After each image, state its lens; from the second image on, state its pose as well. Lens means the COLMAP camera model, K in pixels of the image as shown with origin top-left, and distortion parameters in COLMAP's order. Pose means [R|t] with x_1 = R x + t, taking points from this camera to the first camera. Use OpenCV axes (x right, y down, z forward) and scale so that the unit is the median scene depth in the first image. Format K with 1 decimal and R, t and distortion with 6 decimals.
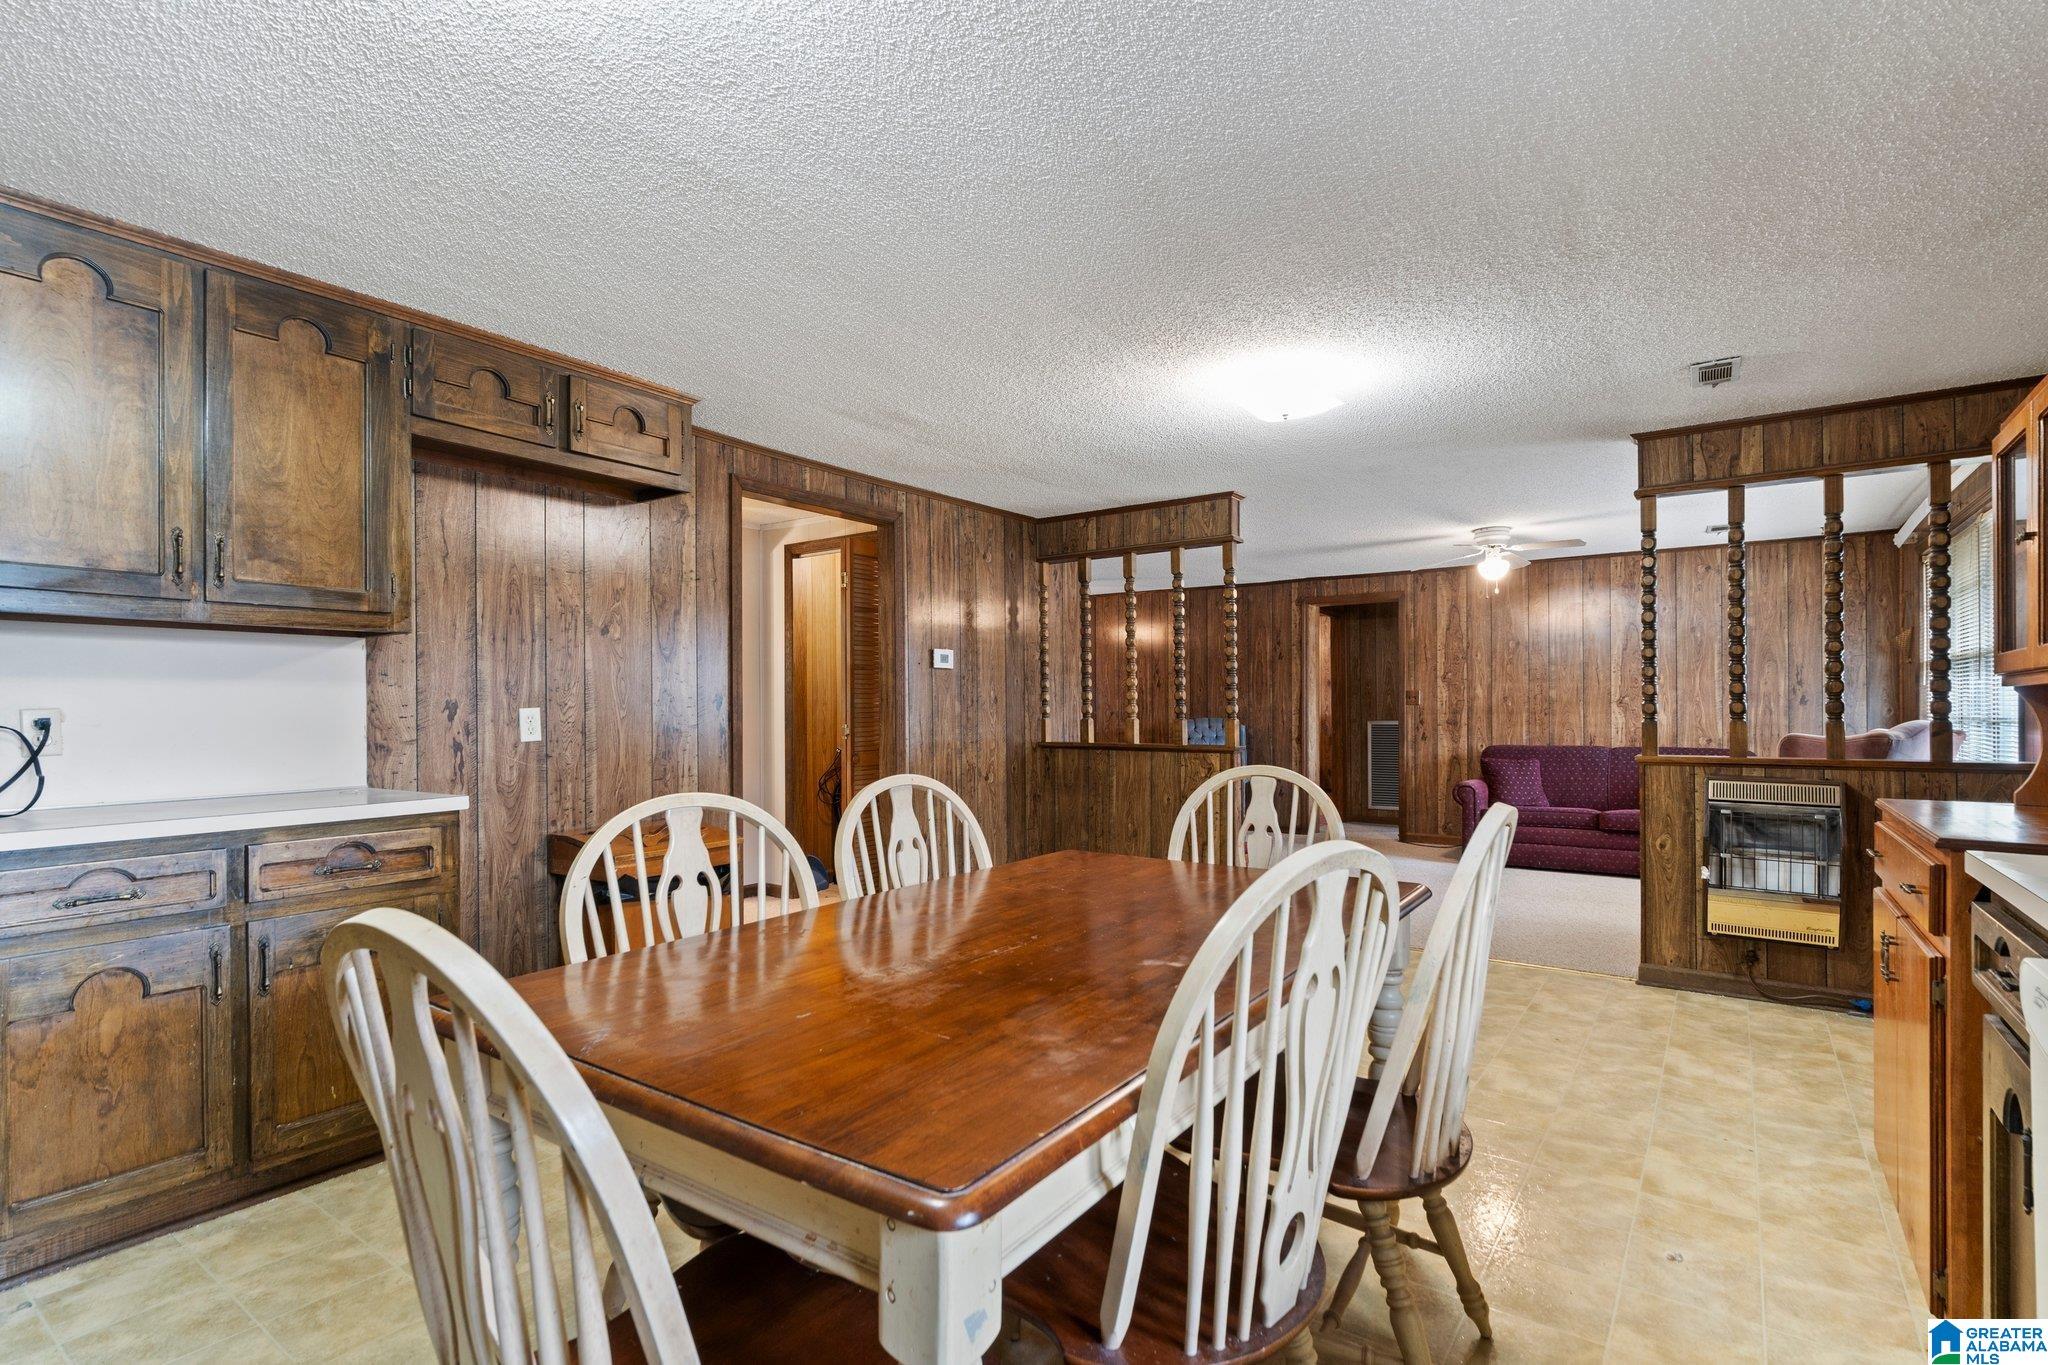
lens RADIAL K [[973.8, 0, 1022.6], [0, 973.8, 704.7], [0, 0, 1]] dist [0.010461, -0.002303]
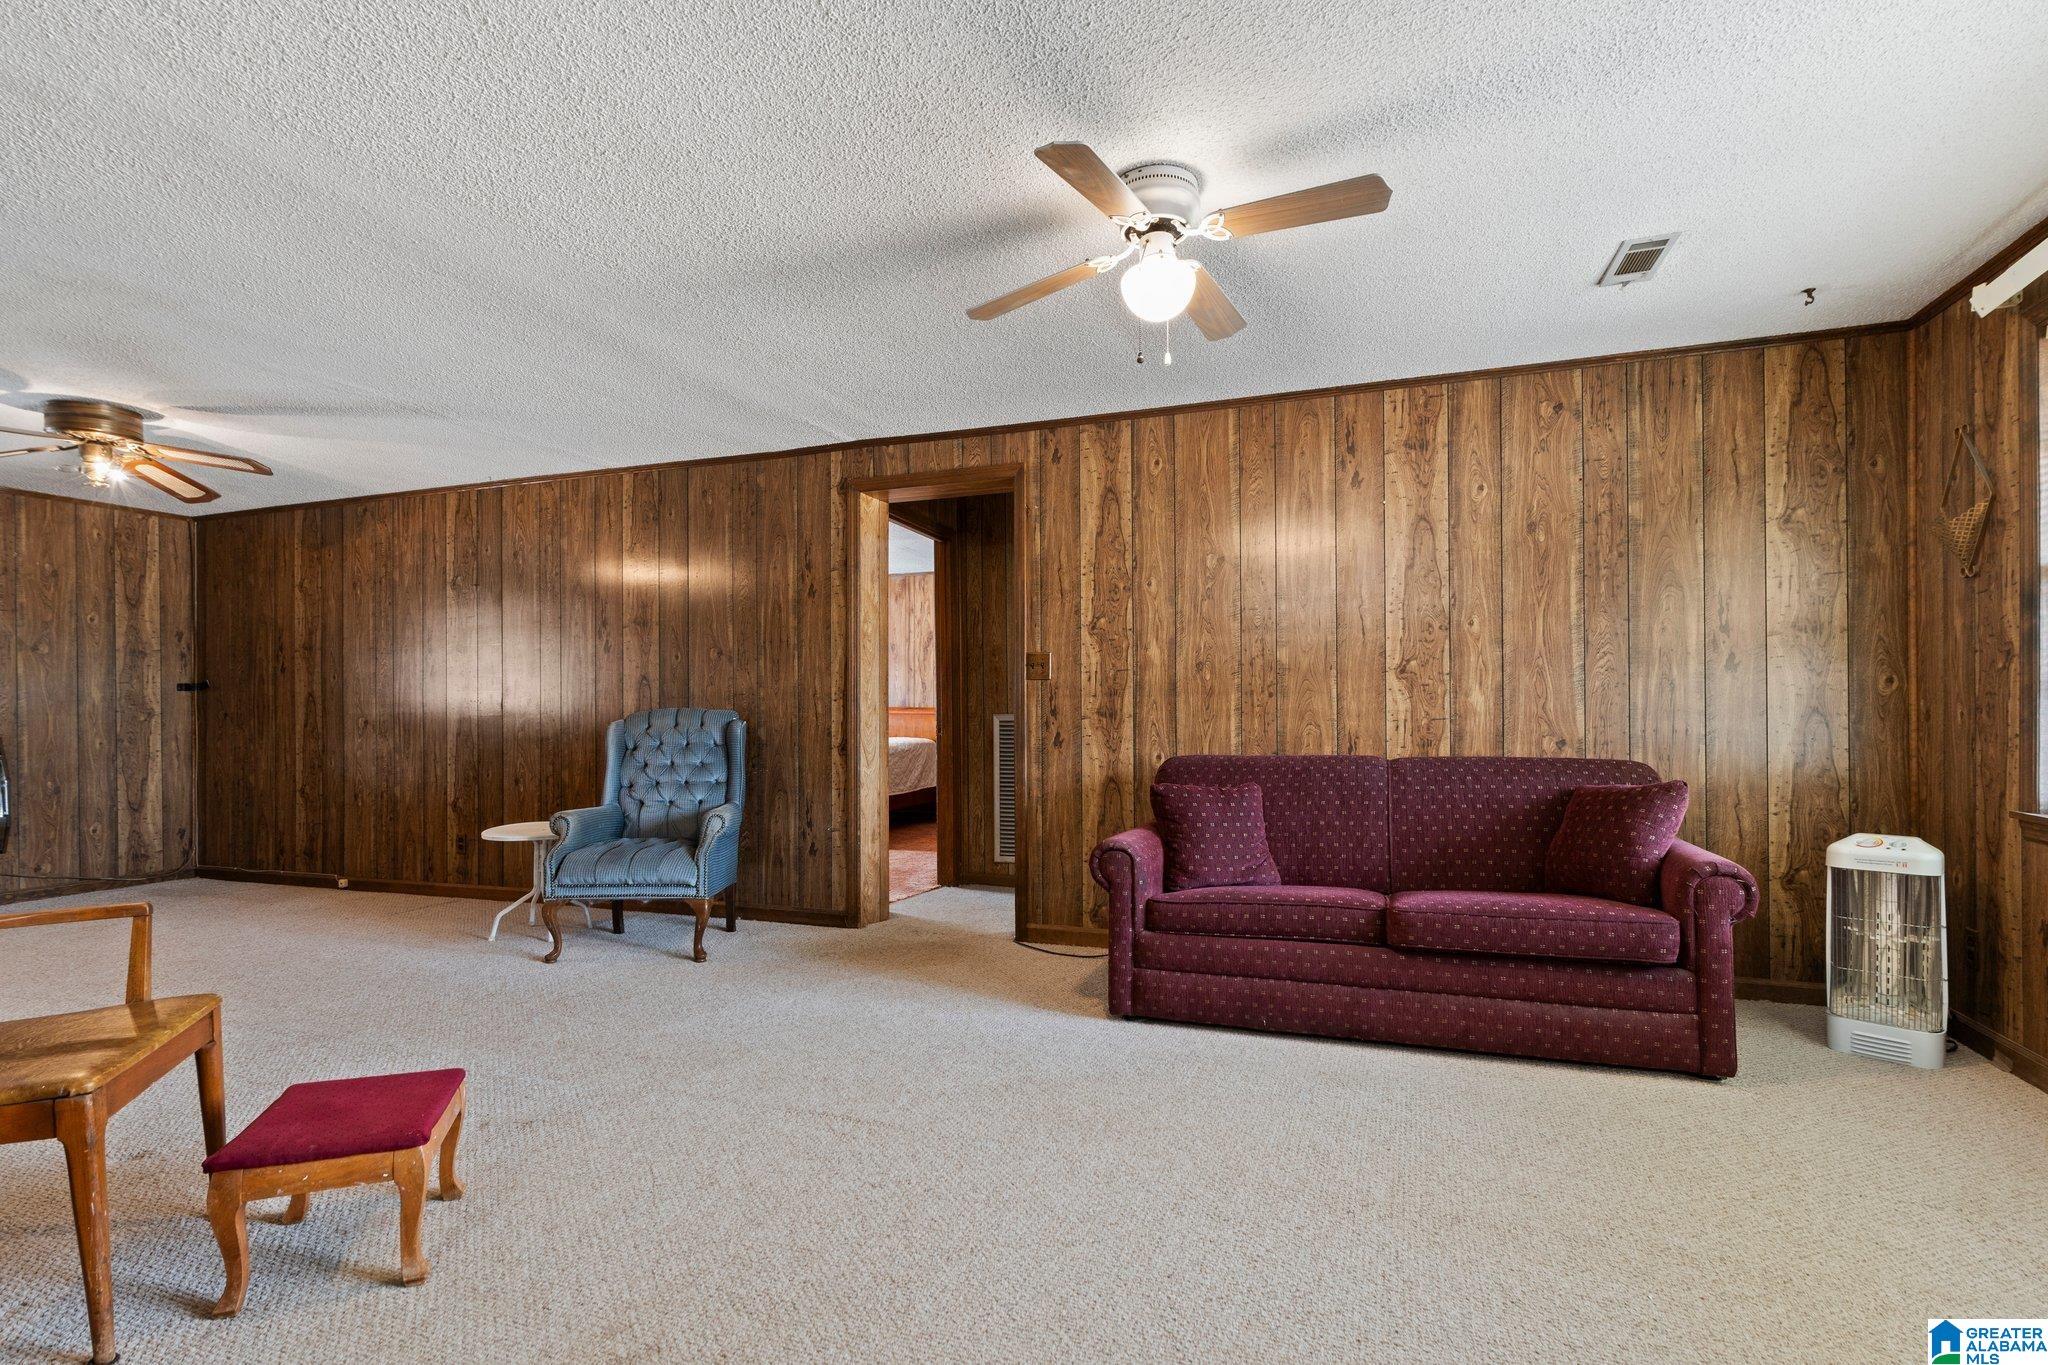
lens RADIAL K [[973.8, 0, 992.5], [0, 973.8, 706.4], [0, 0, 1]] dist [0.010461, -0.002303]
pose [[0.973349, 0.001640, 0.229322, 0.265218], [0.000372, 0.999962, -0.008728, 0.019748], [-0.229328, 0.008581, 0.973311, 0.514492]]
